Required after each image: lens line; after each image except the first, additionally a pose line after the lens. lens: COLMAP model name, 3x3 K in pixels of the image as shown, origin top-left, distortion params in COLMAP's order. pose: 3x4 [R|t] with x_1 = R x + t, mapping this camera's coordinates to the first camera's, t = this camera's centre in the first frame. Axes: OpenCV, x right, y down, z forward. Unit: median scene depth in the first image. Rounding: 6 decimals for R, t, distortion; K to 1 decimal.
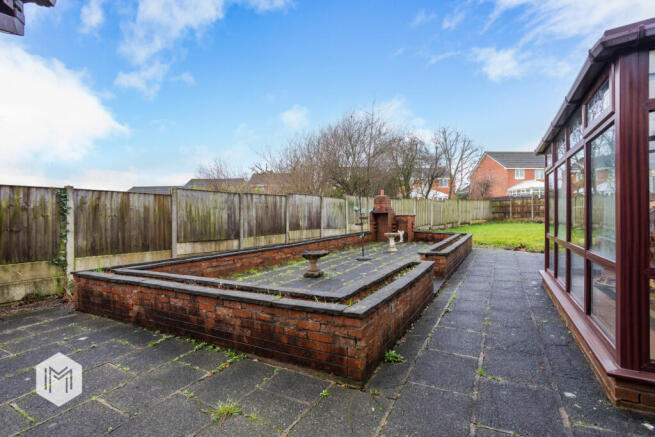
lens RADIAL K [[309.0, 0, 324.7], [0, 309.0, 216.3], [0, 0, 1]] dist [-0.000568, 0.000242]
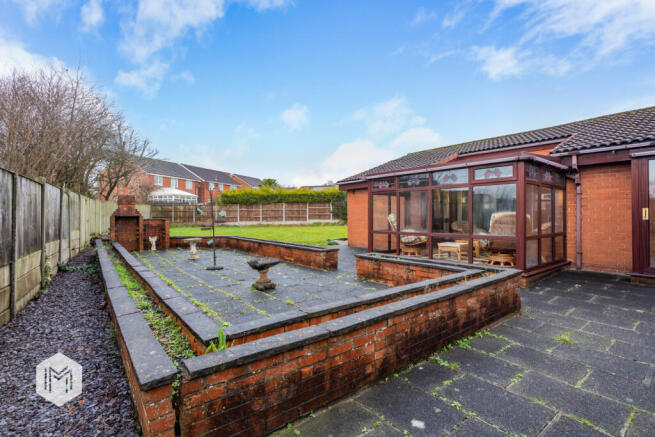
lens RADIAL K [[309.0, 0, 324.7], [0, 309.0, 219.1], [0, 0, 1]] dist [-0.000568, 0.000242]
pose [[0.383390, 0.005856, 0.923568, -0.558152], [0.000903, 0.999977, -0.006715, 0.005437], [-0.923586, 0.003408, 0.383376, 0.377571]]
